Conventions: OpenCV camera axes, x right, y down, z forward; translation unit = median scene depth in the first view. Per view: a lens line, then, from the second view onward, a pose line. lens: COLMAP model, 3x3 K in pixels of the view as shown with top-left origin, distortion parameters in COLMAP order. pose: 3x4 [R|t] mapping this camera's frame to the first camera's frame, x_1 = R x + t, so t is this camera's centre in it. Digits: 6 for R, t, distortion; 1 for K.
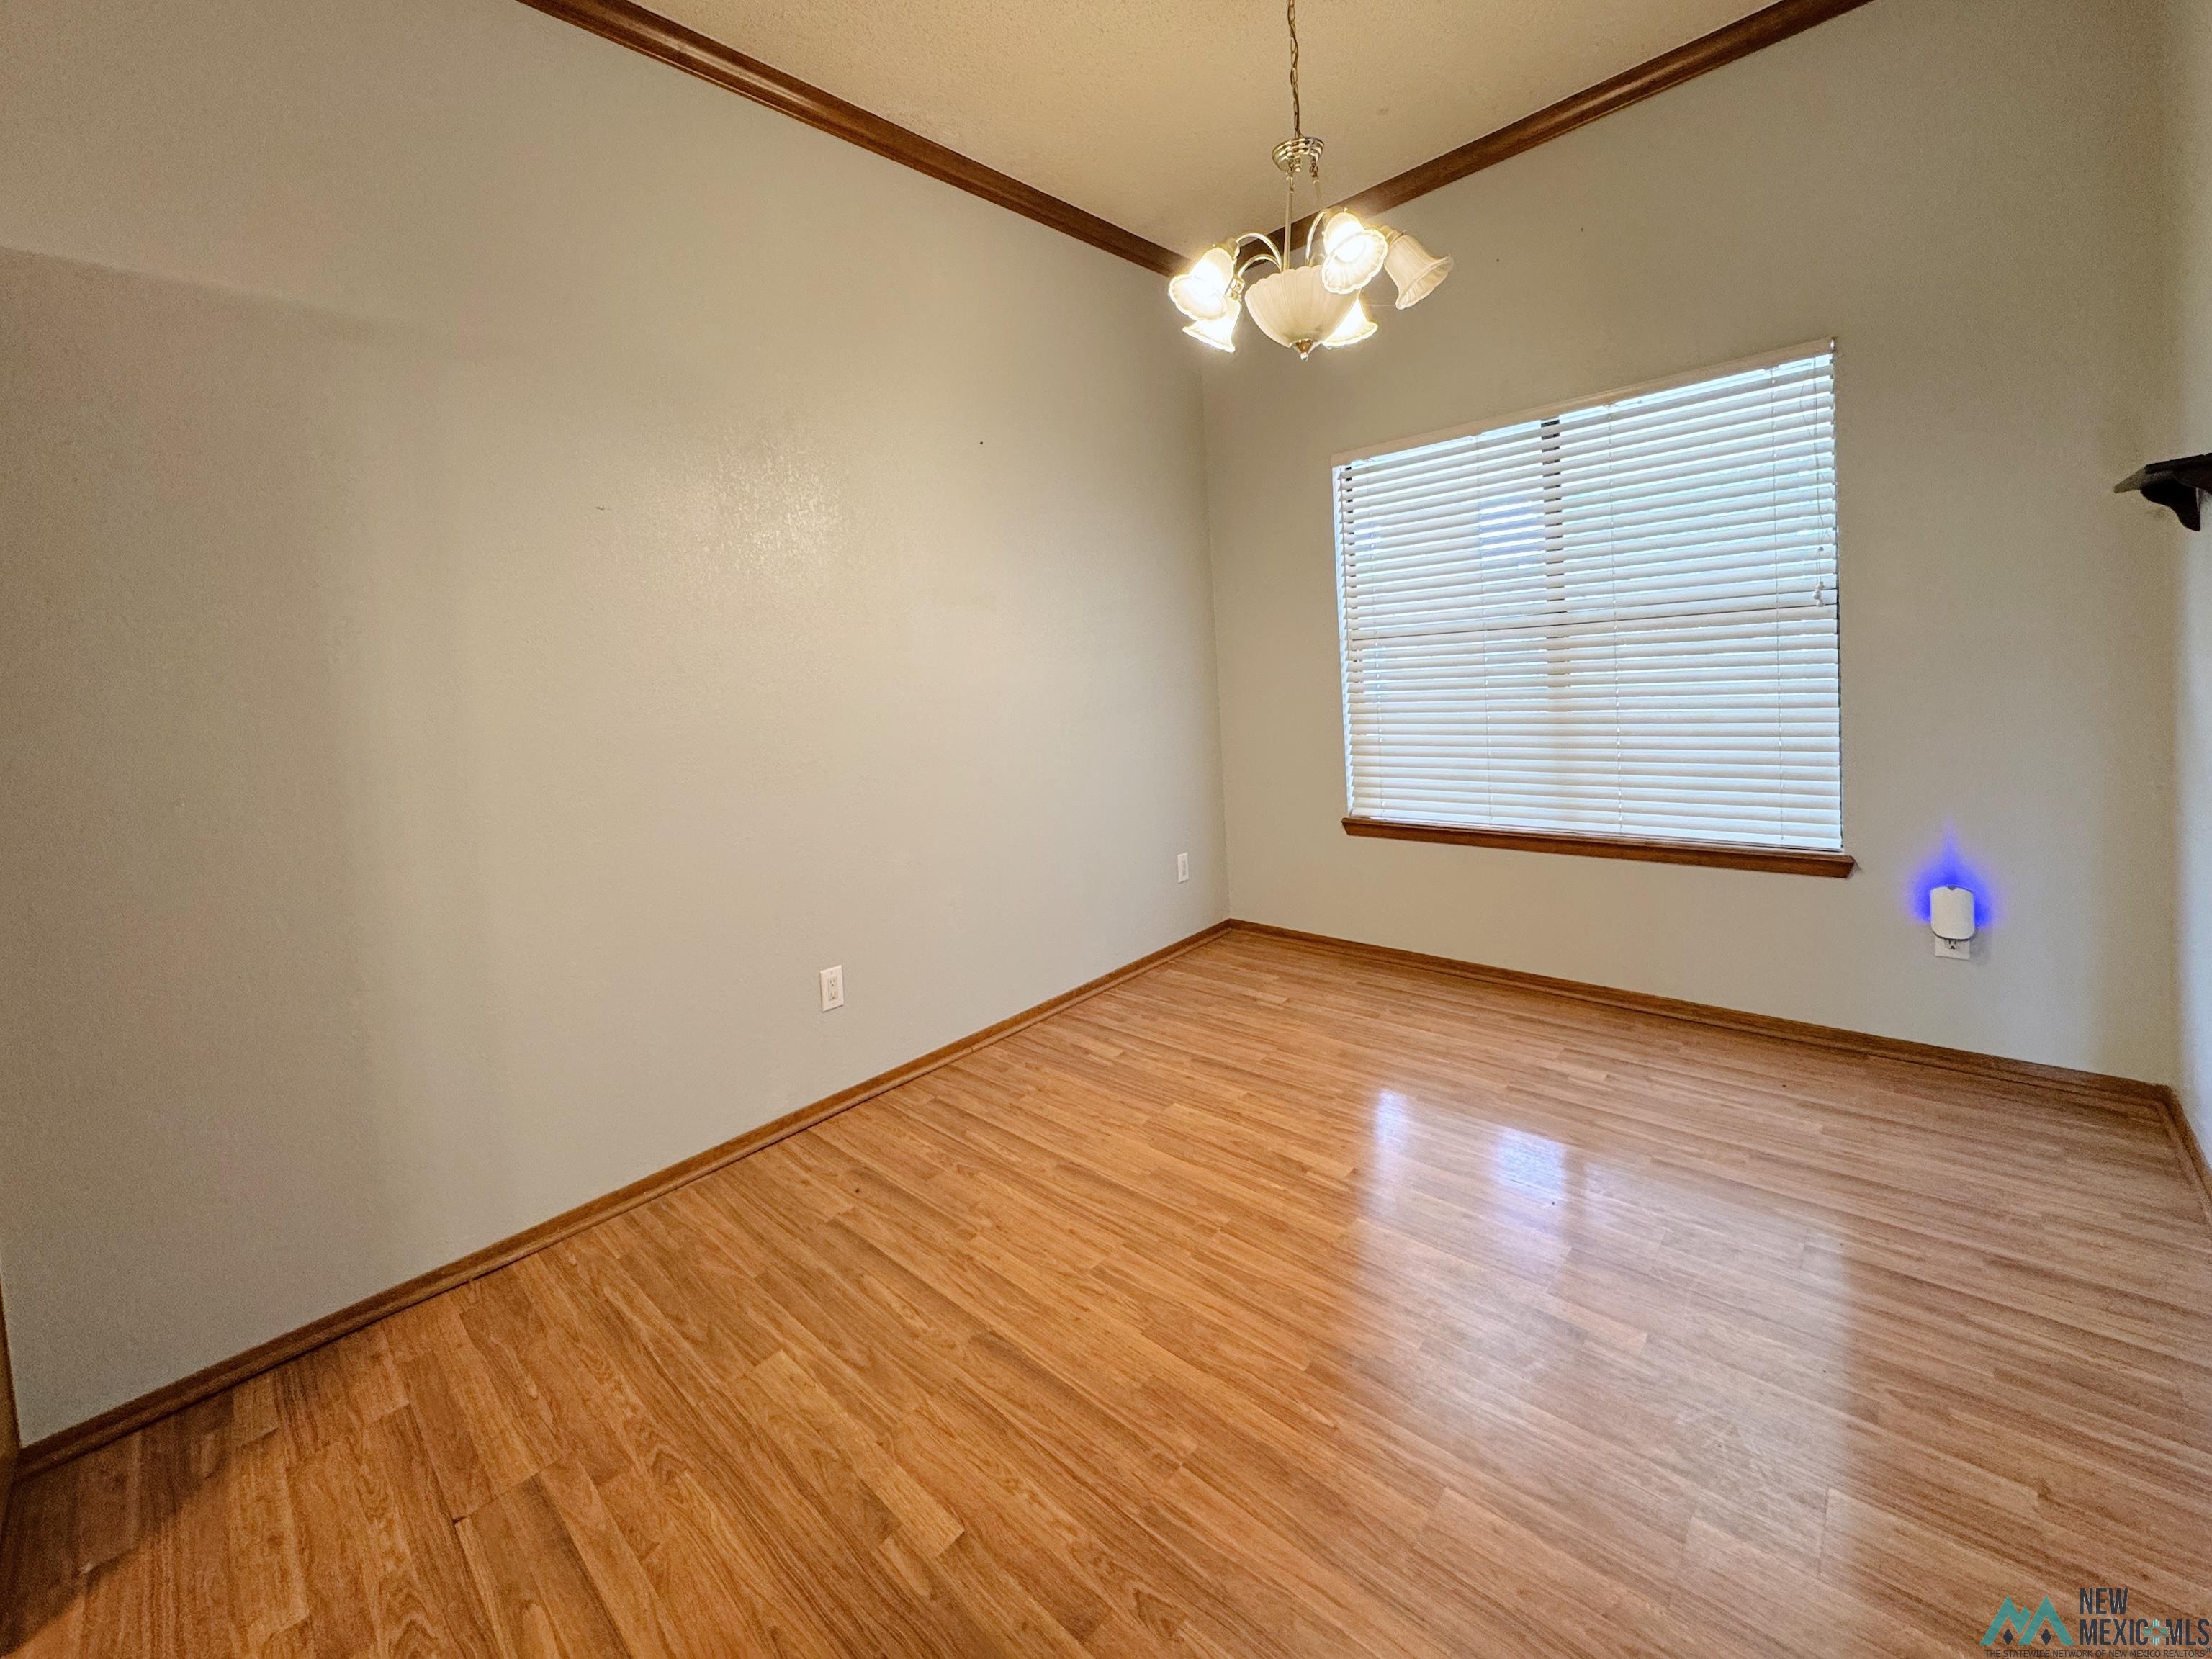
lens RADIAL K [[876.9, 0, 1116.9], [0, 876.9, 819.9], [0, 0, 1]] dist [-0.002764, -0.000215]
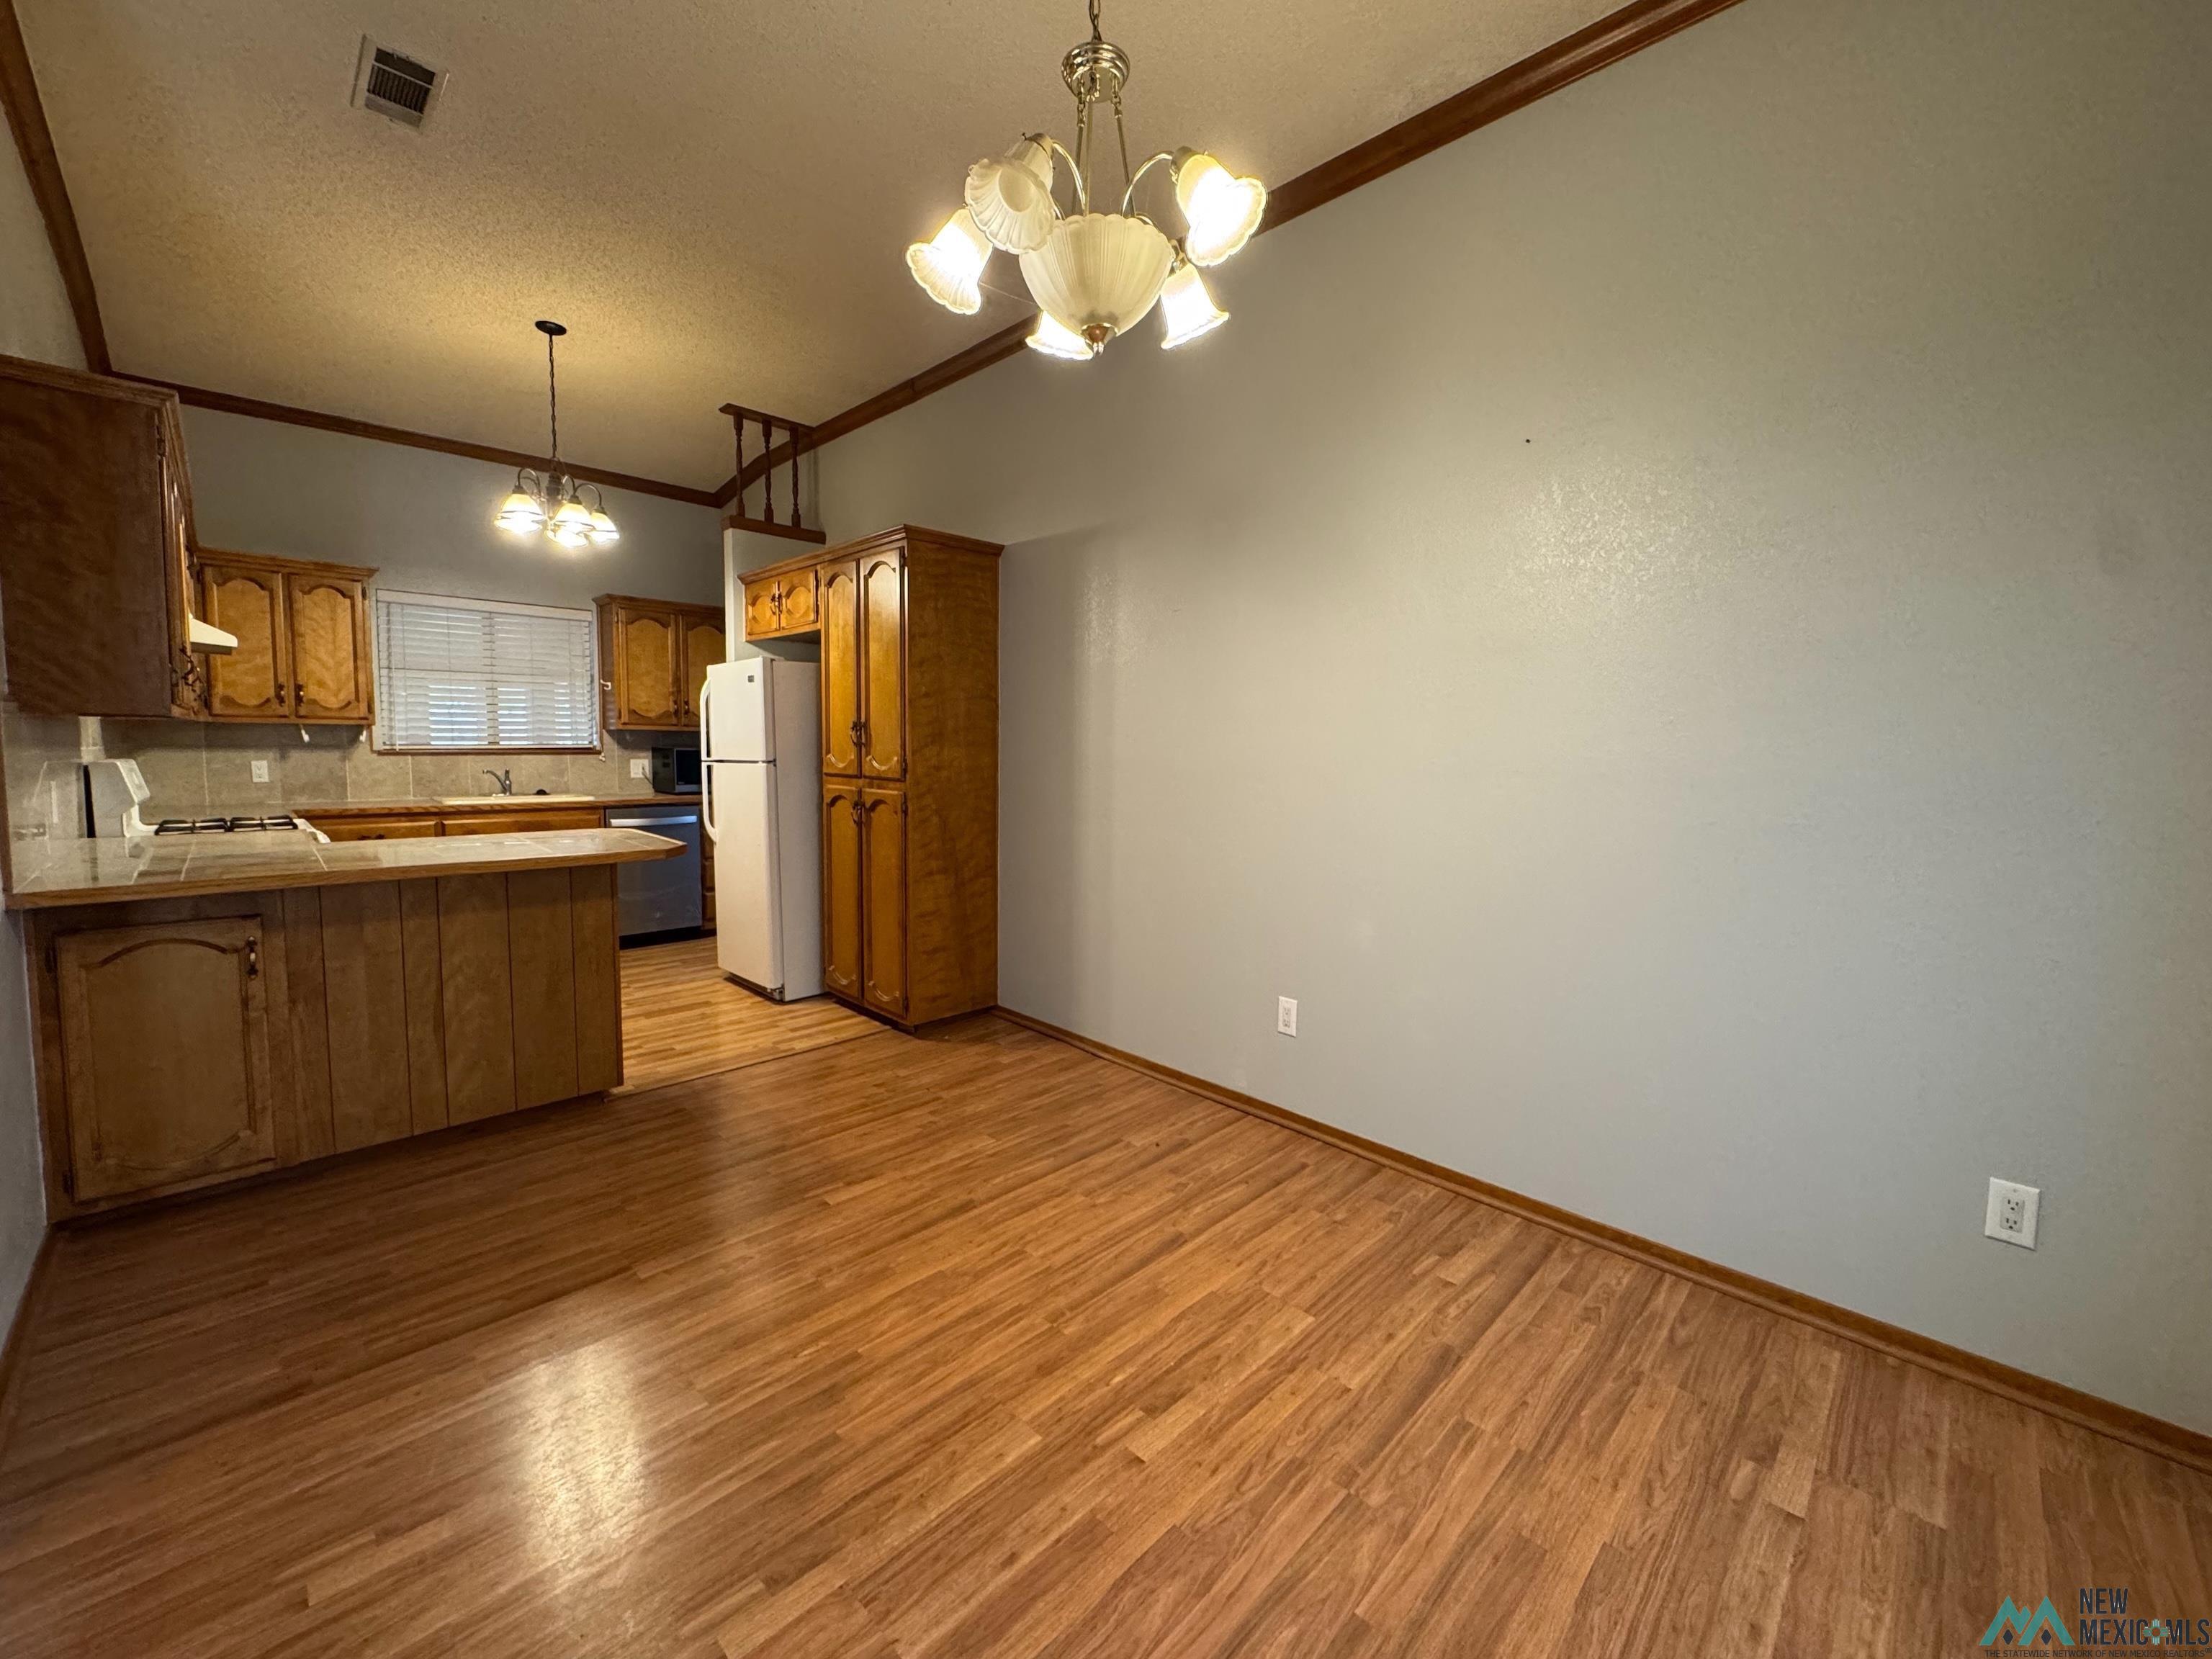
lens RADIAL K [[876.9, 0, 1105.4], [0, 876.9, 819.9], [0, 0, 1]] dist [-0.002764, -0.000215]
pose [[-0.049767, 0.155561, -0.986572, 0.896057], [-0.185459, 0.969177, 0.162173, -0.225304], [0.981391, 0.191039, -0.019383, 0.874607]]
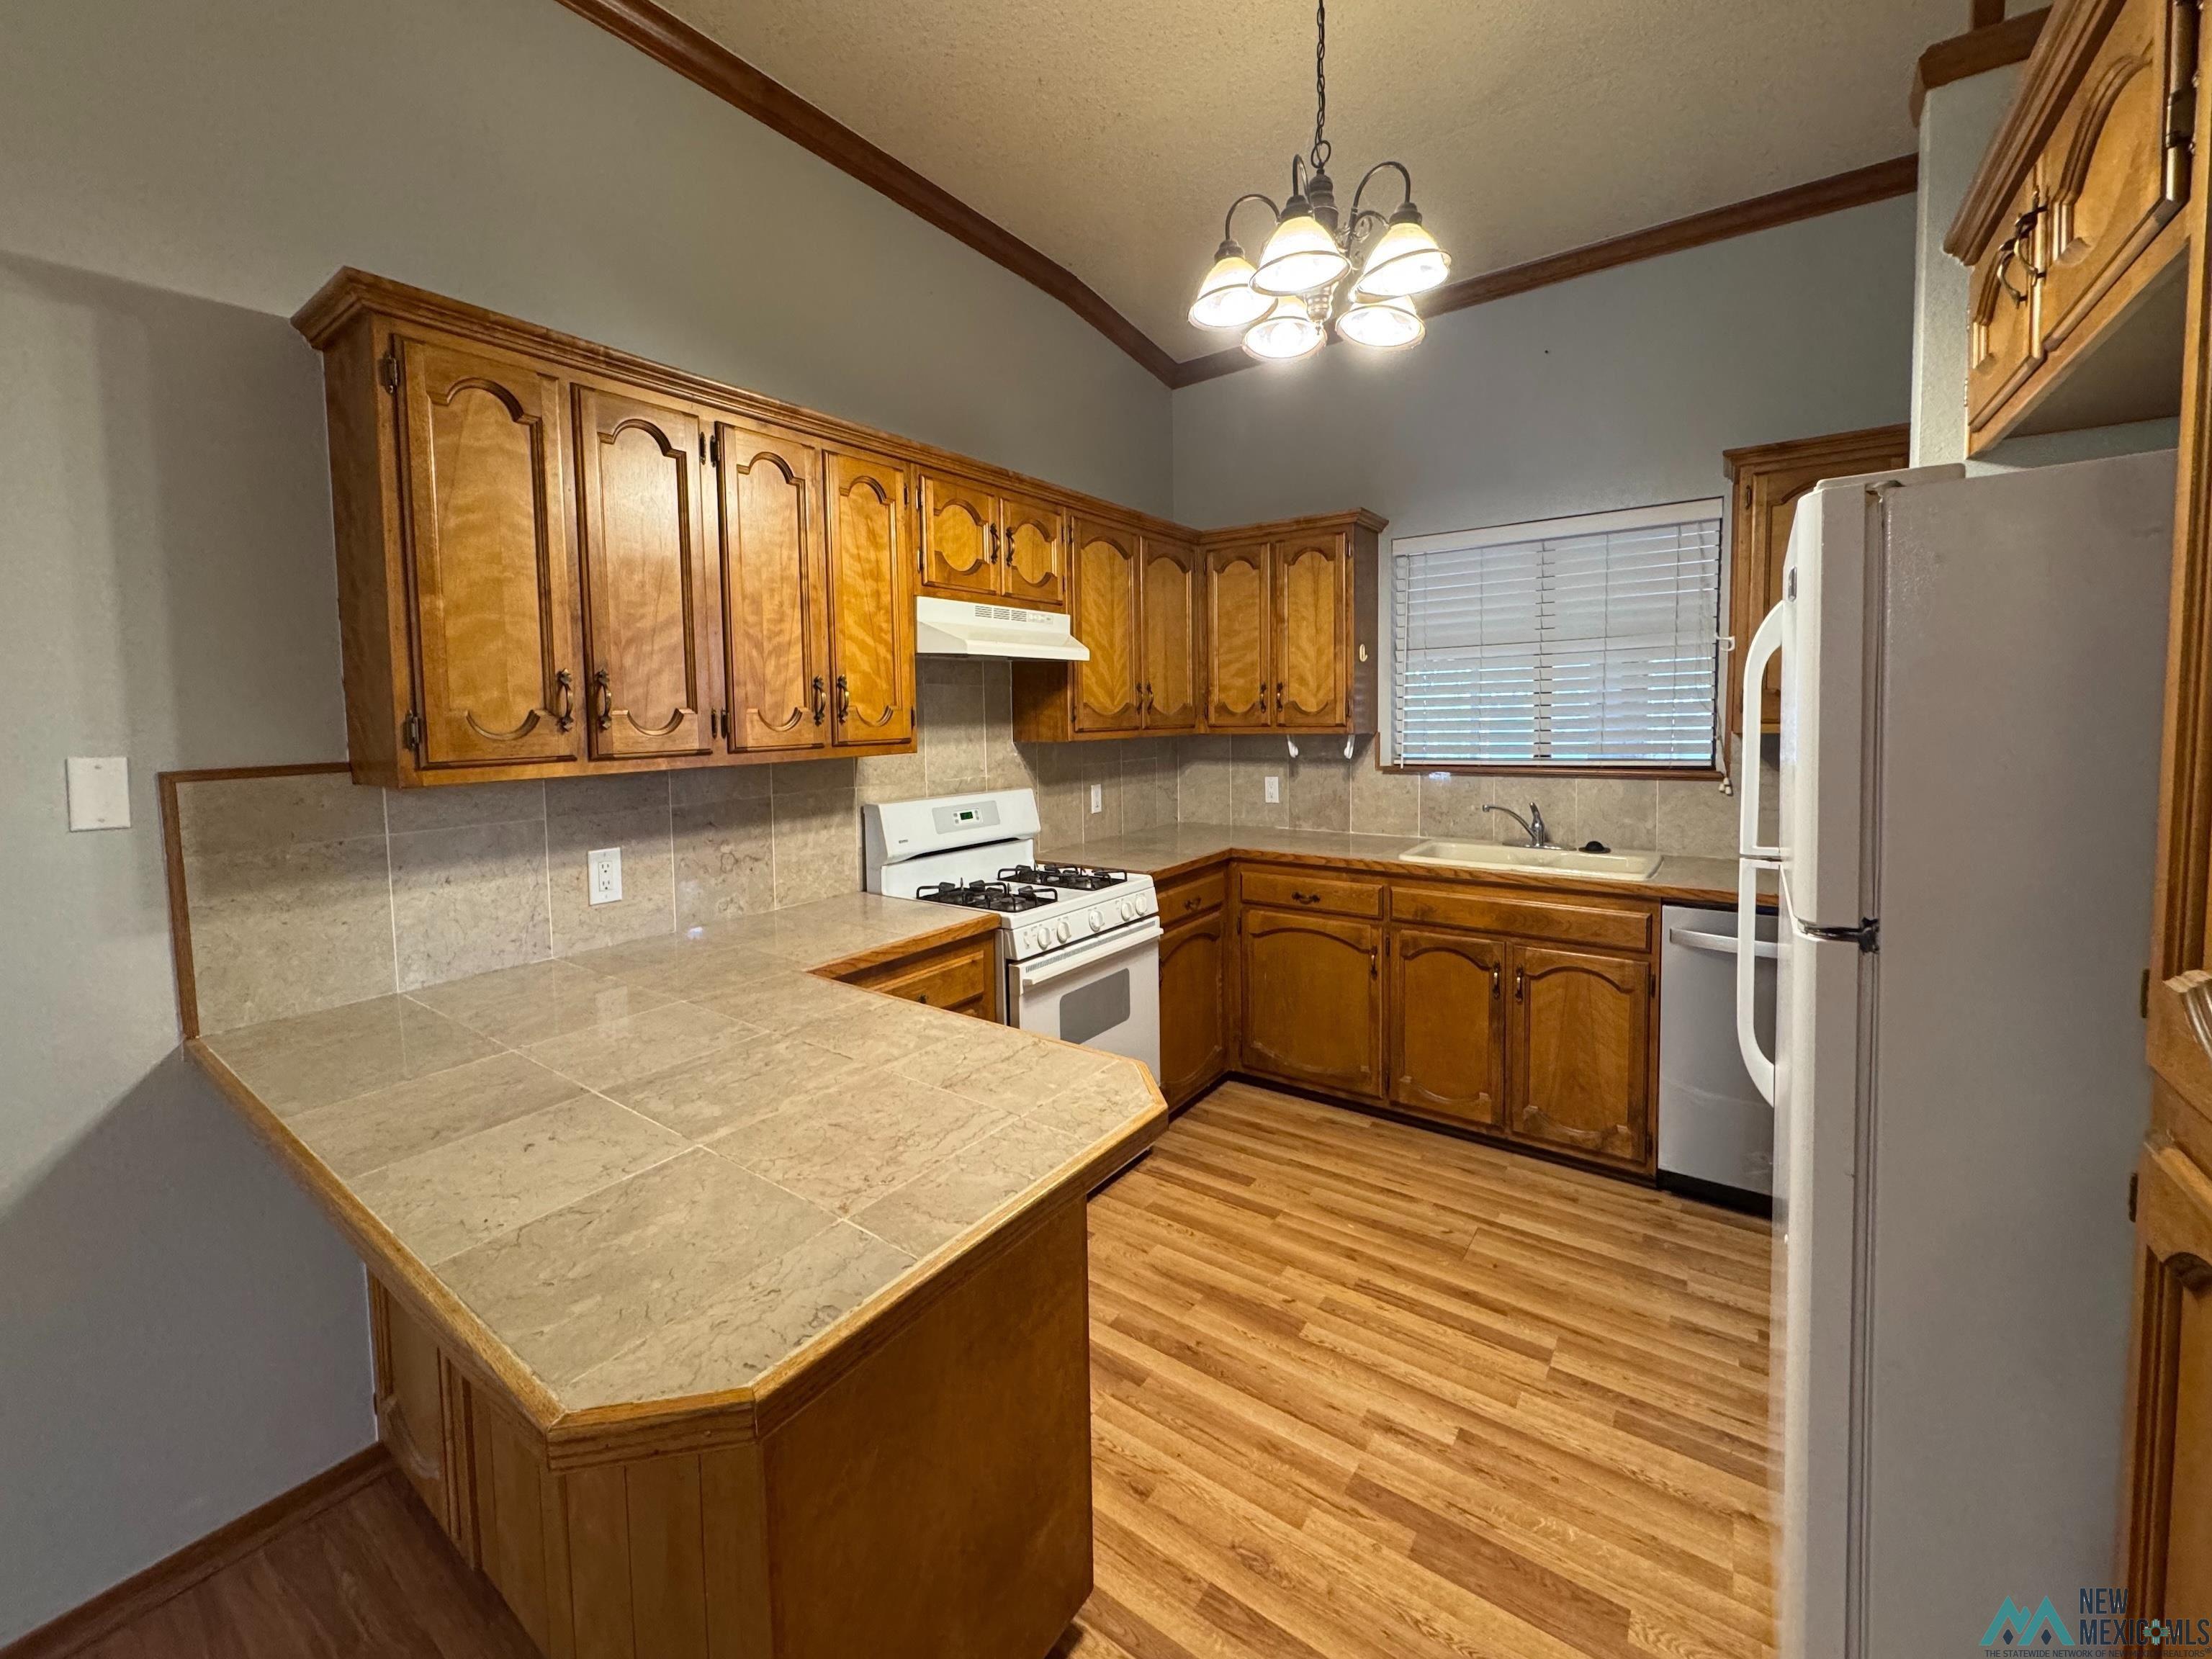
lens RADIAL K [[876.9, 0, 1114.9], [0, 876.9, 758.7], [0, 0, 1]] dist [-0.002764, -0.000215]
pose [[-0.988319, 0.095108, -0.119082, -0.567674], [0.064911, 0.969654, 0.235707, -0.113354], [0.137885, 0.225224, -0.964501, 0.447472]]
